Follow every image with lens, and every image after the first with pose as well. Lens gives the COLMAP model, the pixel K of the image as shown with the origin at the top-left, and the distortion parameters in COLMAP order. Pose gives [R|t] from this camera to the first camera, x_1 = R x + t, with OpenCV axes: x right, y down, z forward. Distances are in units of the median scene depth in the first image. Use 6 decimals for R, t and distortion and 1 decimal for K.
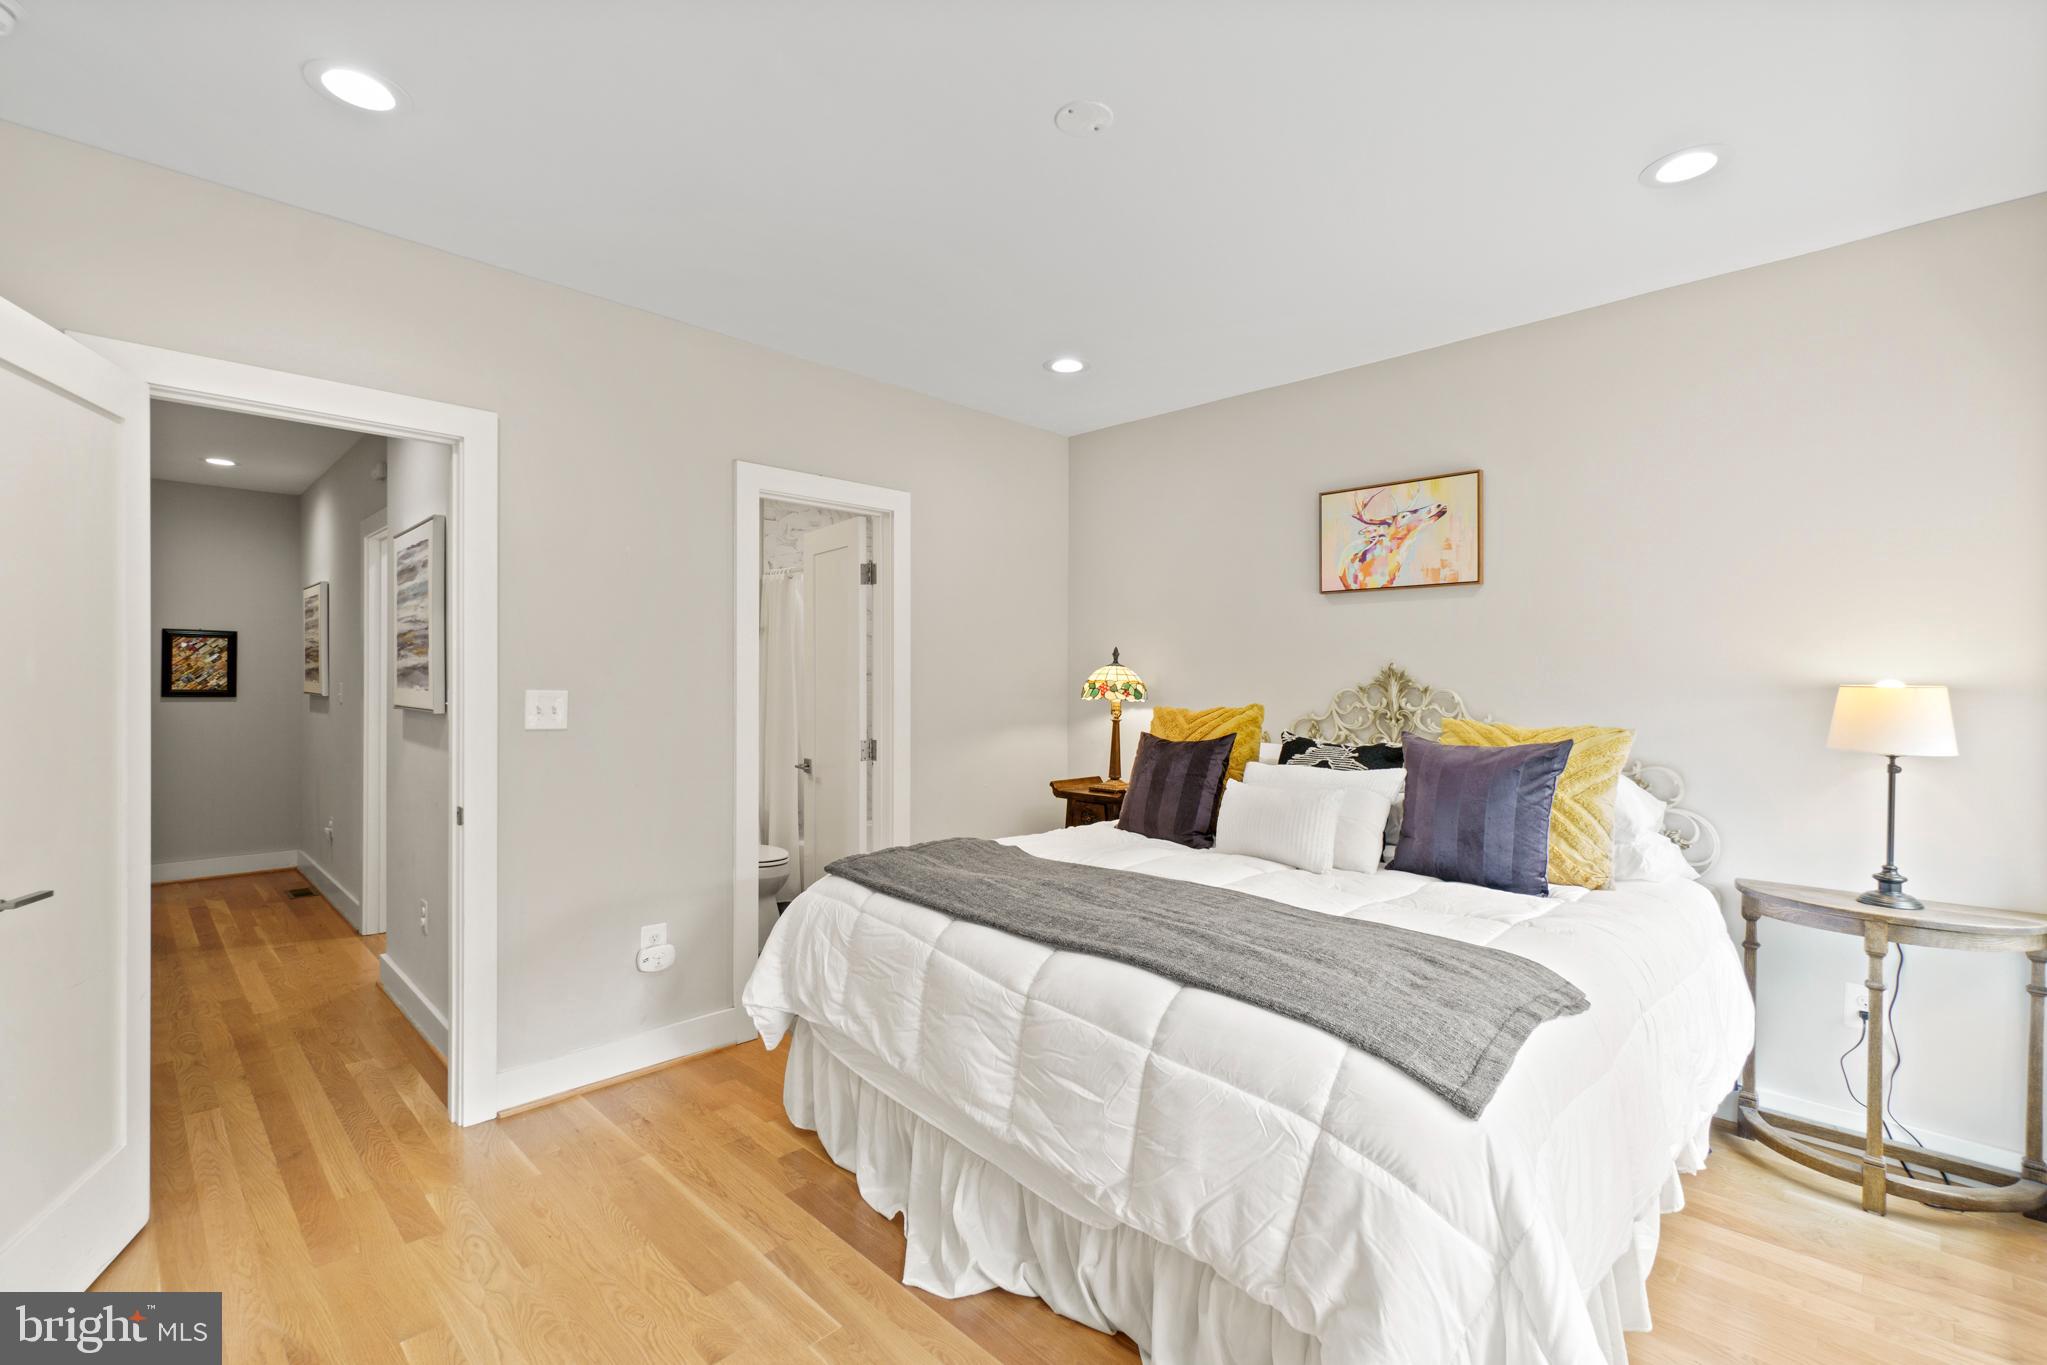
lens RADIAL K [[901.8, 0, 1019.5], [0, 901.8, 676.8], [0, 0, 1]] dist [0.001577, 0.000161]
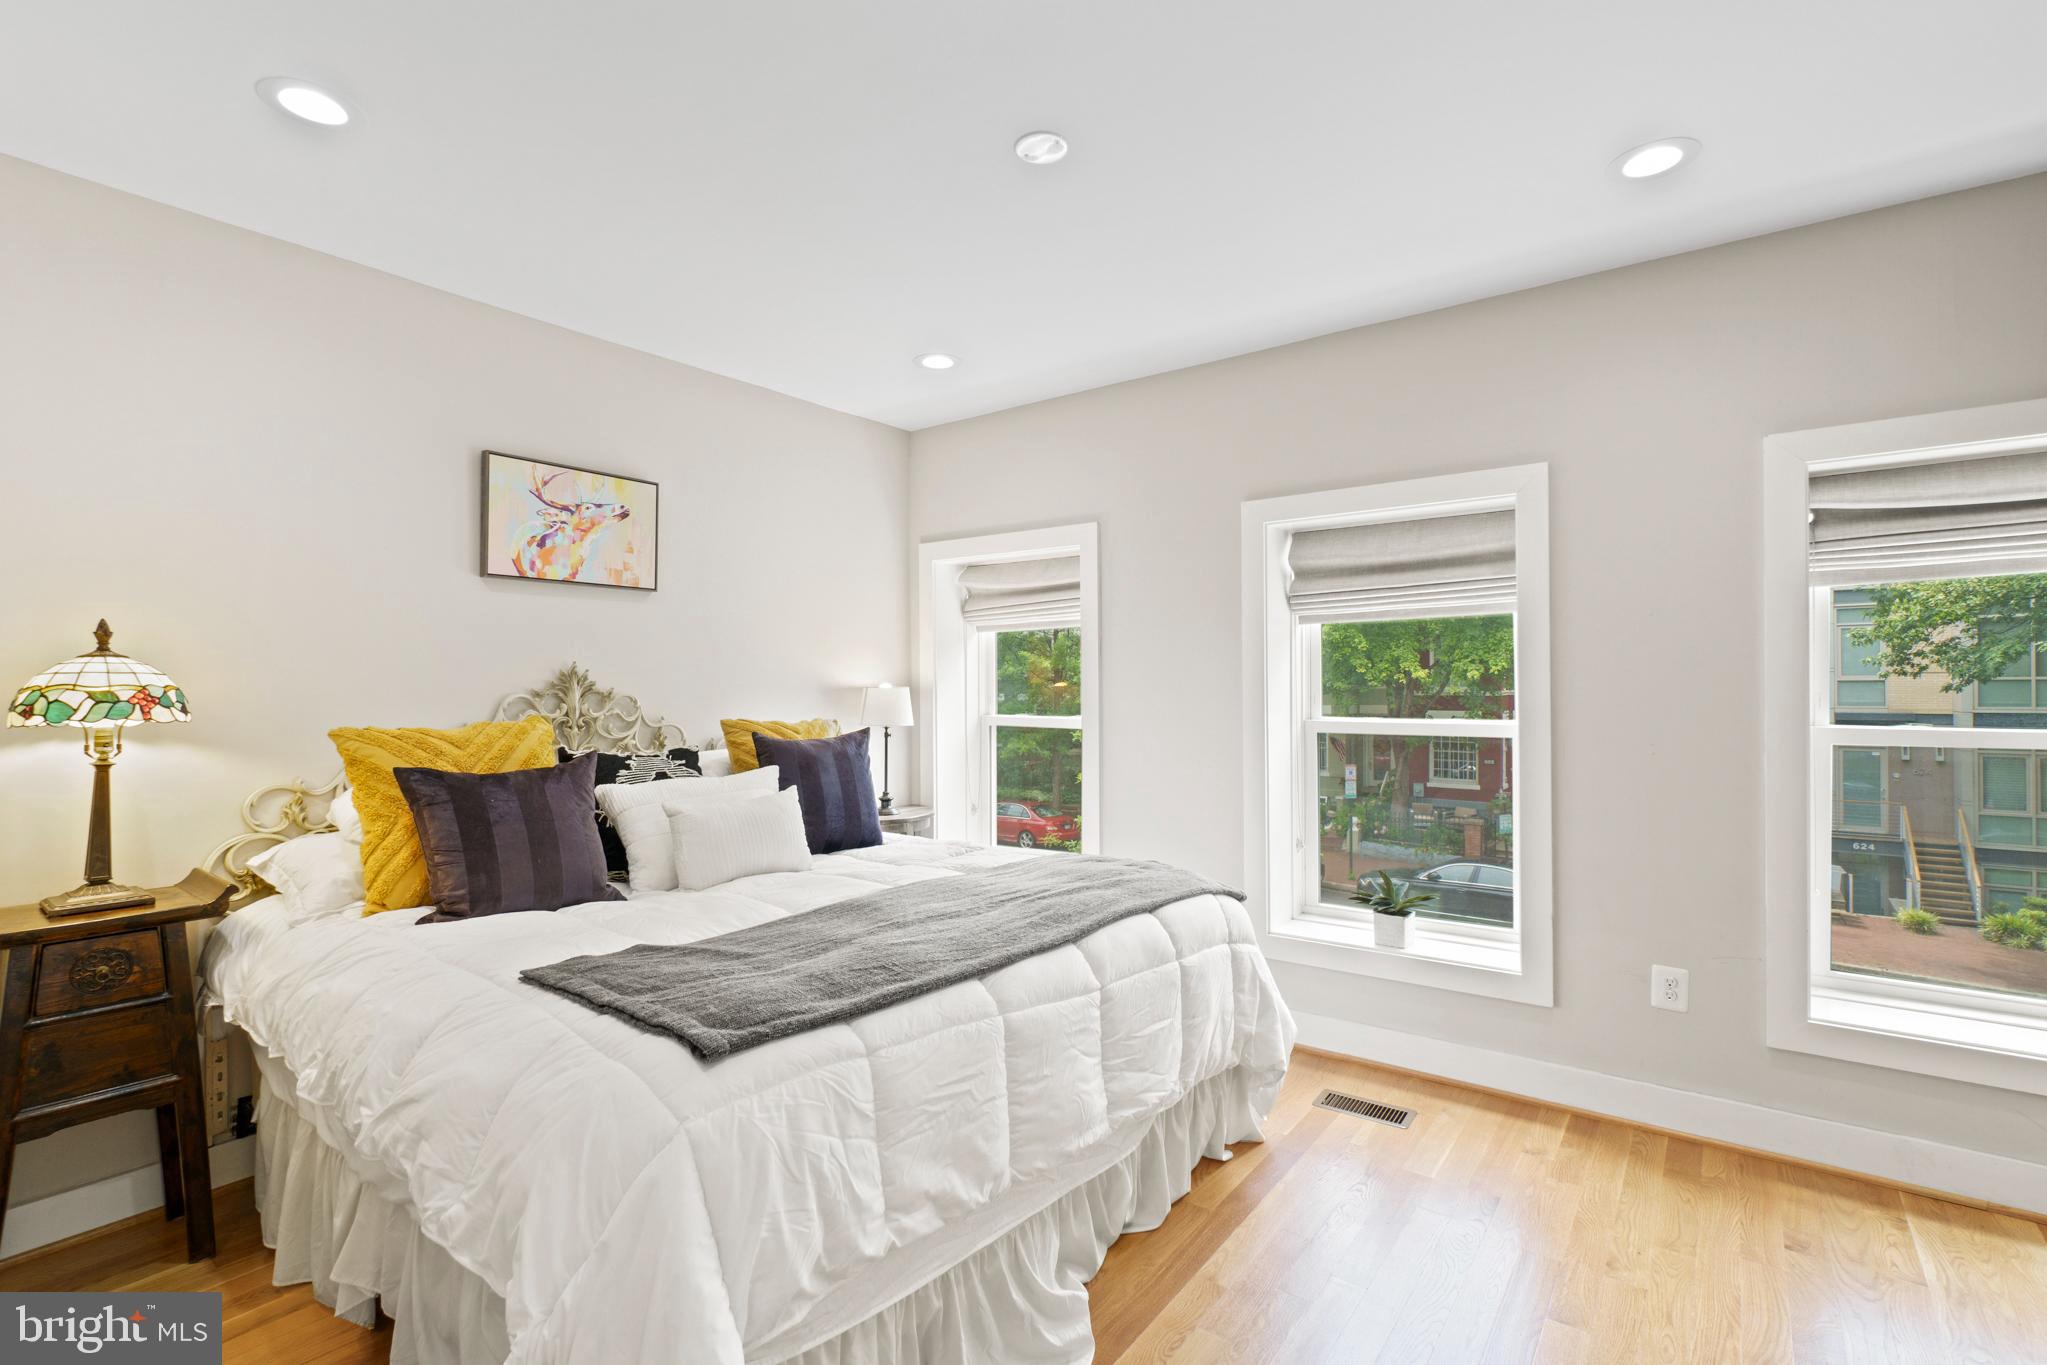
lens RADIAL K [[929.6, 0, 1014.5], [0, 929.6, 679.8], [0, 0, 1]] dist [-0.001863, -0.000248]
pose [[-0.124878, 0.004154, 0.992163, -0.572221], [-0.002733, 0.999986, -0.004531, 0.002398], [-0.992168, -0.003277, -0.124865, 0.677271]]
